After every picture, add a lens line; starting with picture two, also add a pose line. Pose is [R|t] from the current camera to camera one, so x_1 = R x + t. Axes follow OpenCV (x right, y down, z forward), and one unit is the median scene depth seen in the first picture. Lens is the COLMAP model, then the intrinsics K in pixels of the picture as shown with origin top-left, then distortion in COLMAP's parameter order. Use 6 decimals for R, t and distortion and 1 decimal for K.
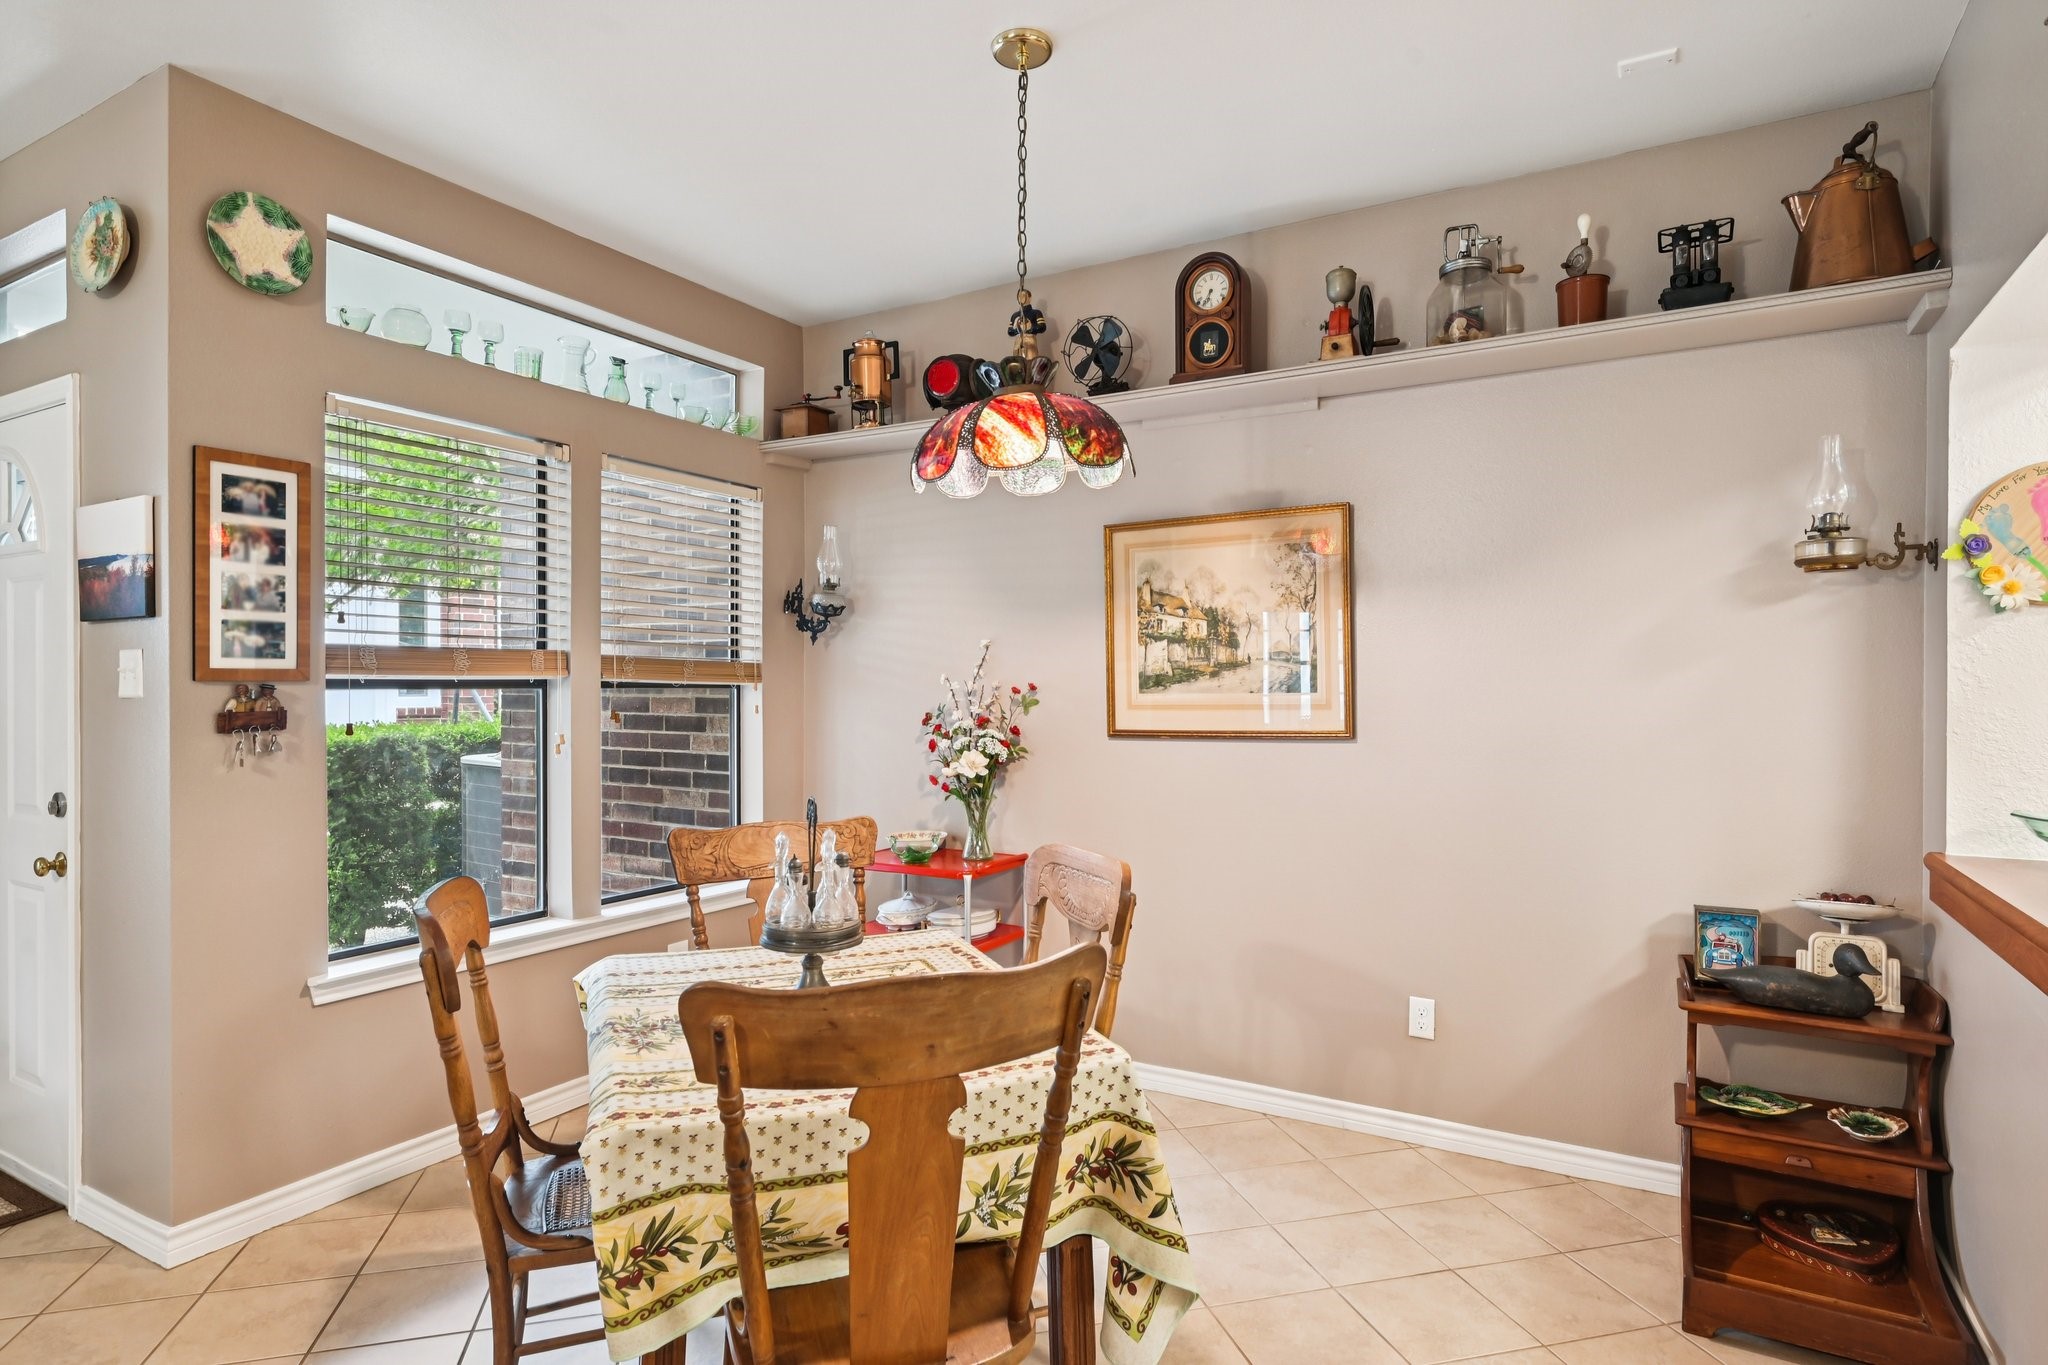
lens RADIAL K [[1127.1, 0, 1032.9], [0, 1127.1, 681.4], [0, 0, 1]] dist [0.004795, -0.000215]
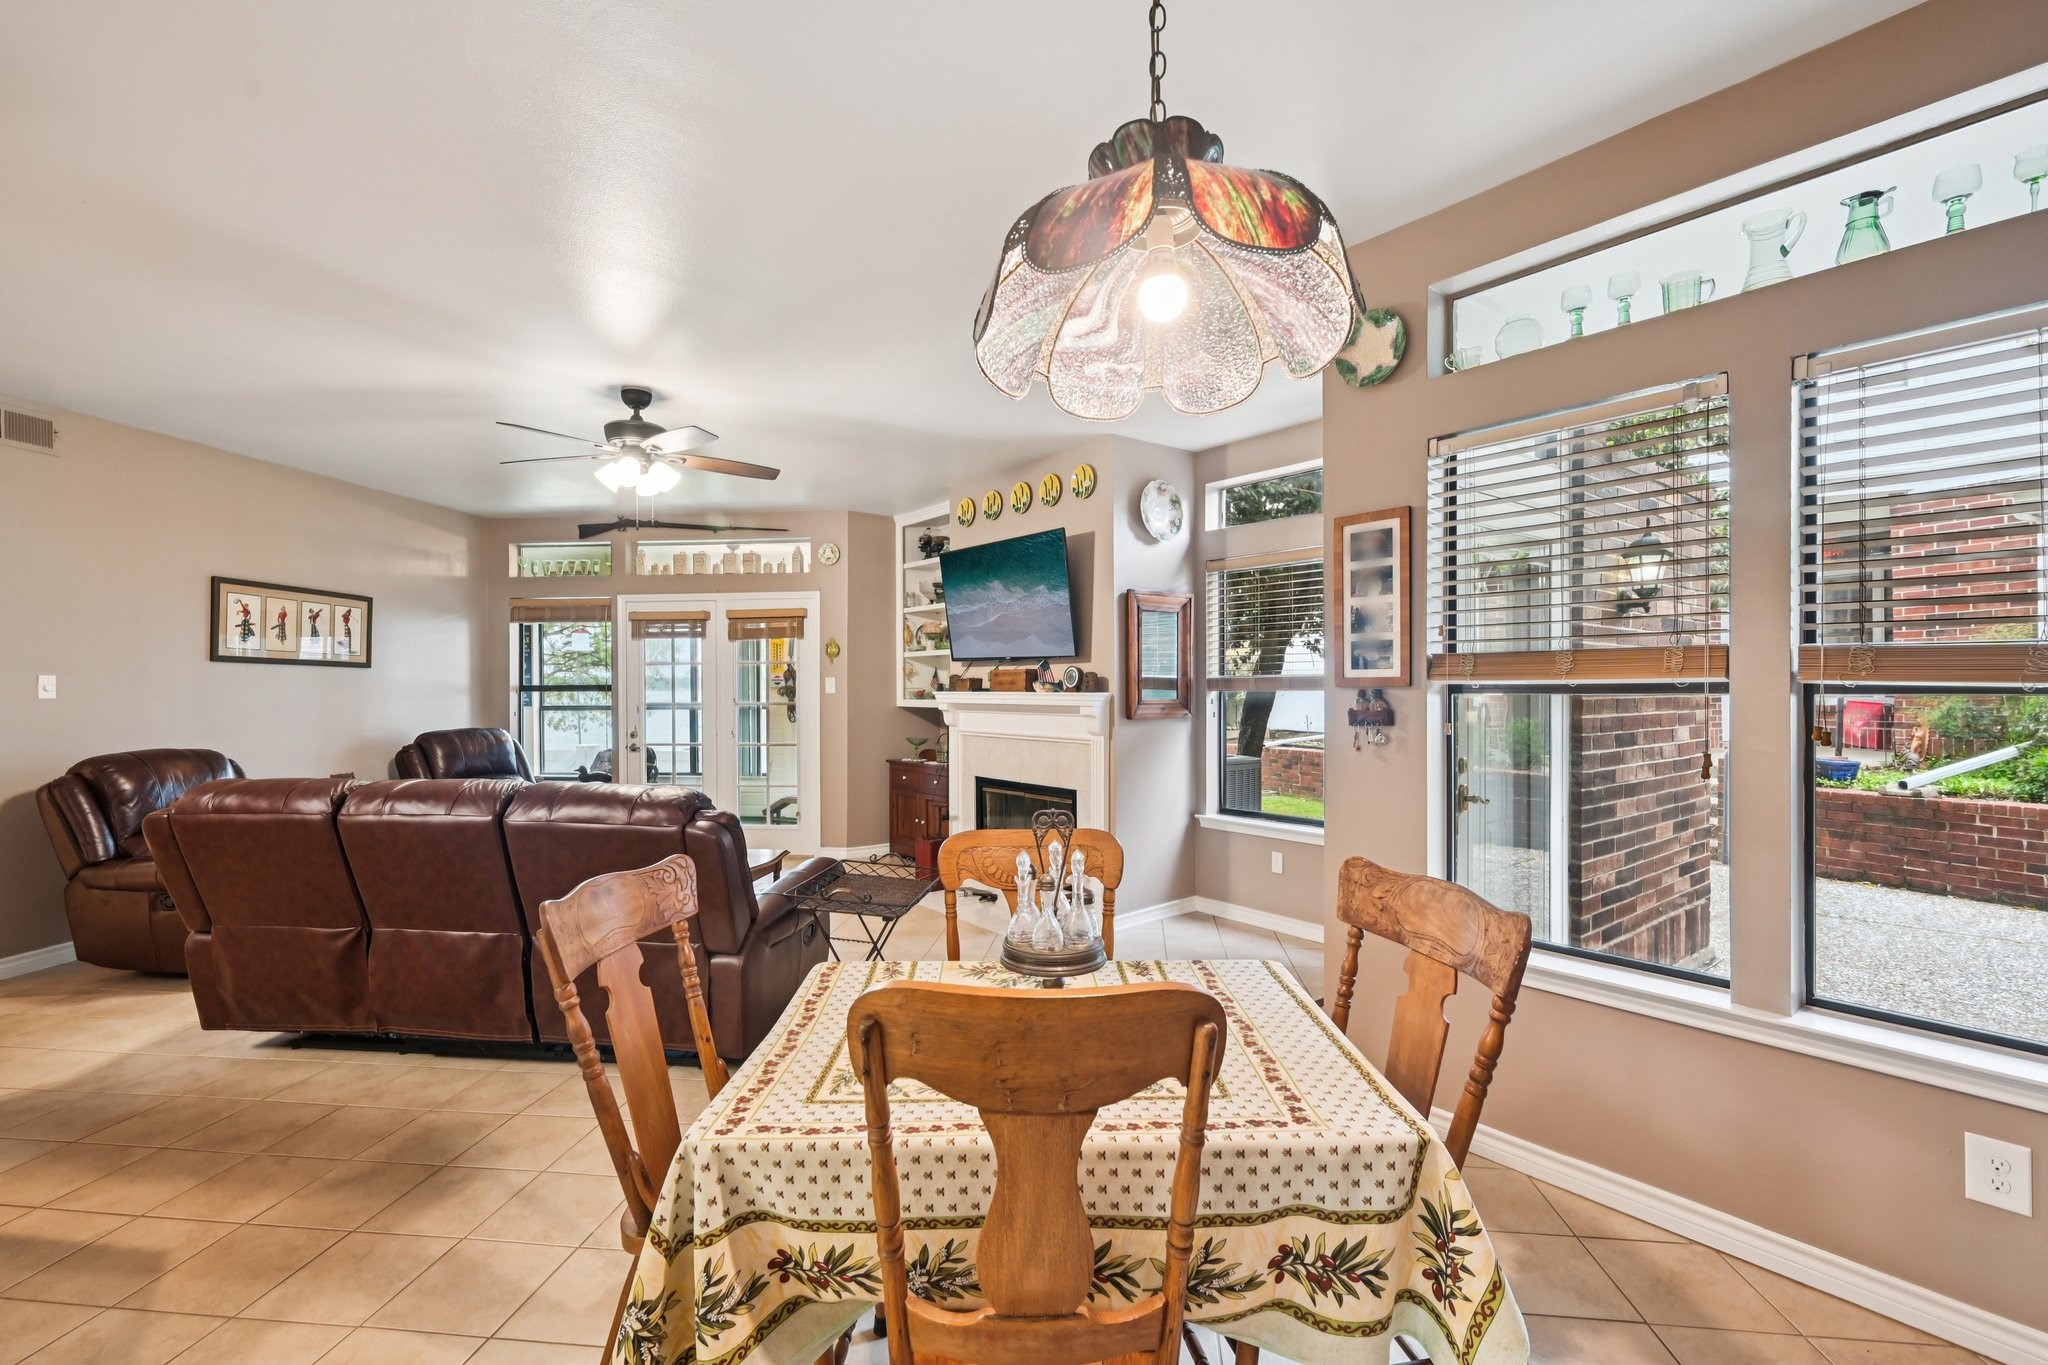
lens RADIAL K [[894.9, 0, 1026.0], [0, 894.9, 695.9], [0, 0, 1]] dist [-0.000637, -0.000243]
pose [[-0.371885, 0.012913, -0.928189, 0.404985], [0.008863, 0.999907, 0.010359, -0.003935], [0.928236, -0.004374, -0.371965, 0.988514]]
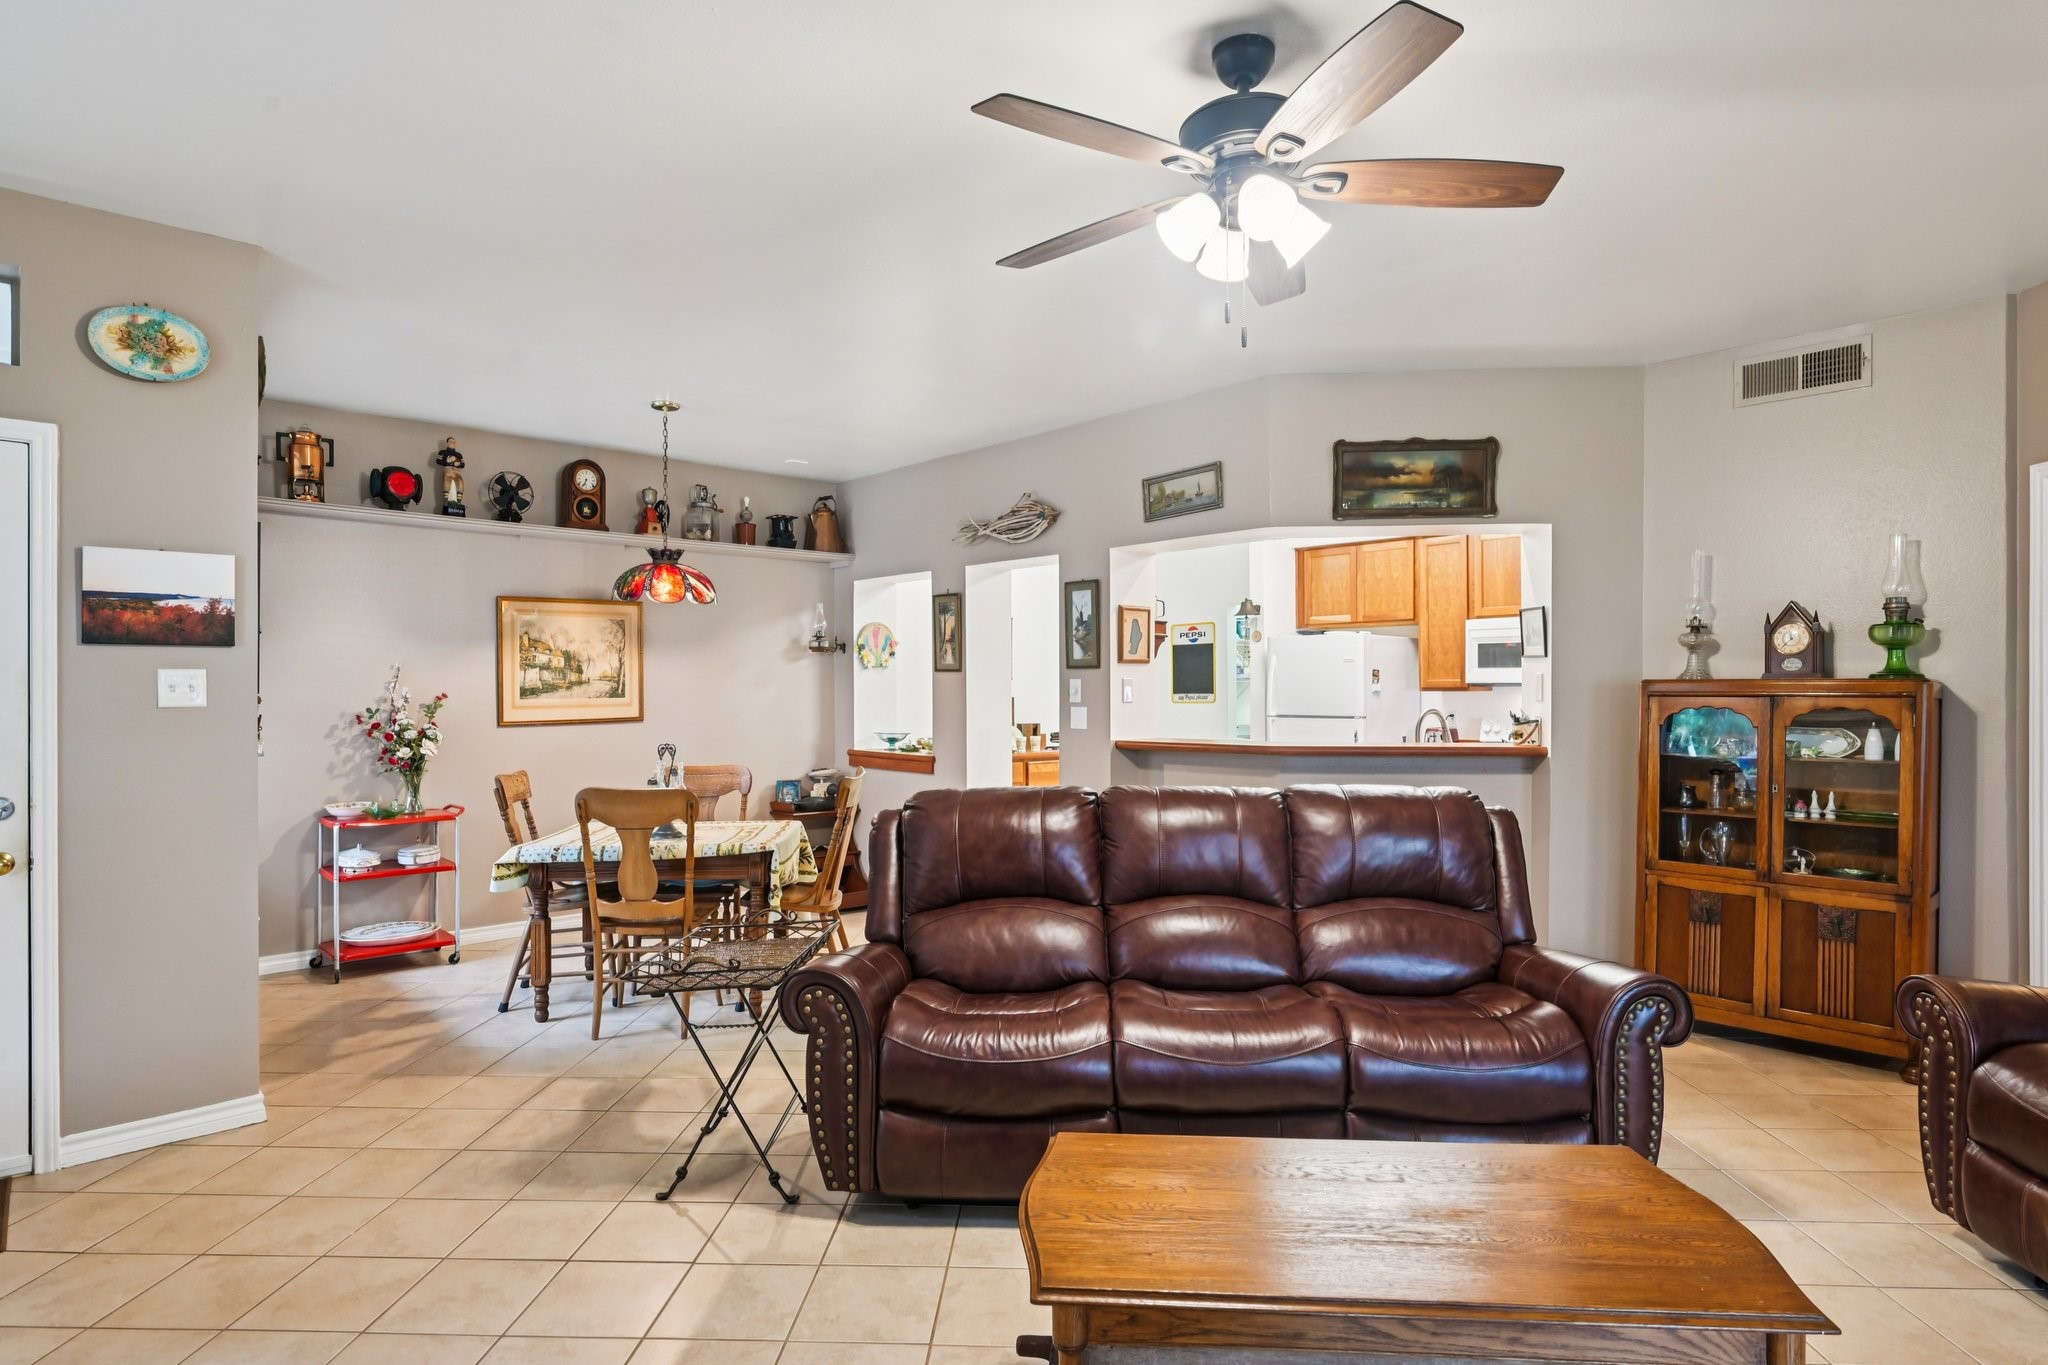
lens RADIAL K [[1127.1, 0, 1028.5], [0, 1127.1, 686.6], [0, 0, 1]] dist [0.004795, -0.000215]
pose [[0.292095, 0.002718, 0.956385, -1.665620], [-0.001741, 0.999996, -0.002310, -0.006842], [-0.956388, -0.000990, 0.292099, -0.274050]]
